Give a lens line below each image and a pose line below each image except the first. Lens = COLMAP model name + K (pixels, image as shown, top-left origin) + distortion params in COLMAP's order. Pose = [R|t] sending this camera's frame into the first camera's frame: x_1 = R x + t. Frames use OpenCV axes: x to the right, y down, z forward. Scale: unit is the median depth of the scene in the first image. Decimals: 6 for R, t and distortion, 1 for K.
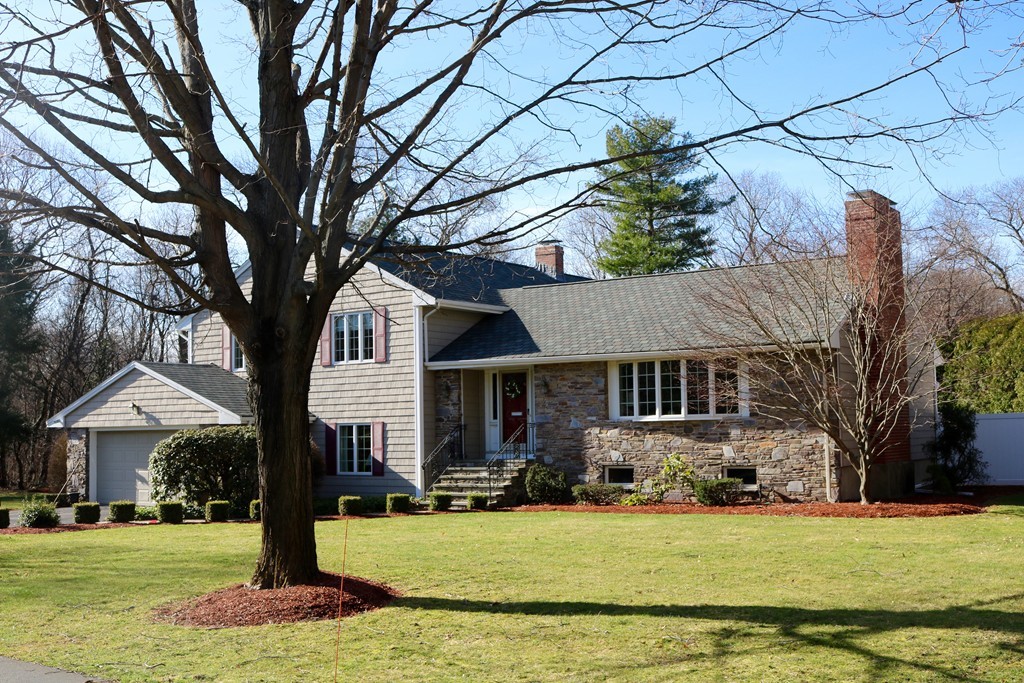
lens RADIAL K [[1302.6, 0, 512.1], [0, 1302.6, 342.6], [0, 0, 1]] dist [0.017761, 0.000000]
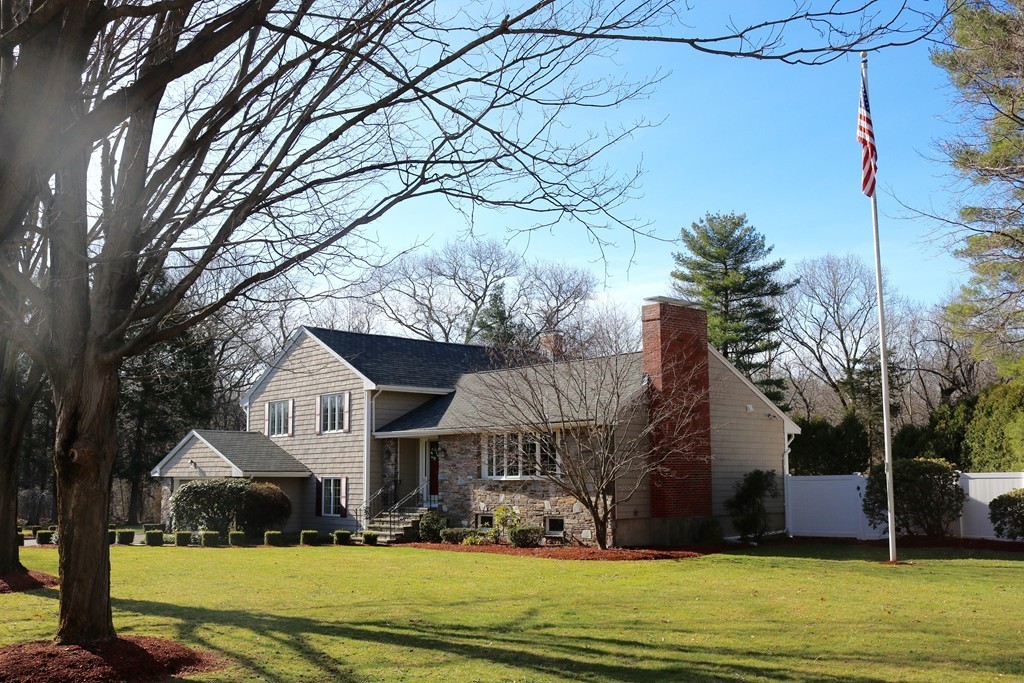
lens RADIAL K [[1178.7, 0, 511.5], [0, 1178.7, 343.6], [0, 0, 1]] dist [-0.062298, 0.000000]
pose [[0.955743, -0.018304, -0.293632, 0.421513], [0.005921, 0.999057, -0.043007, -0.023045], [0.294143, 0.039365, 0.954950, -0.109362]]
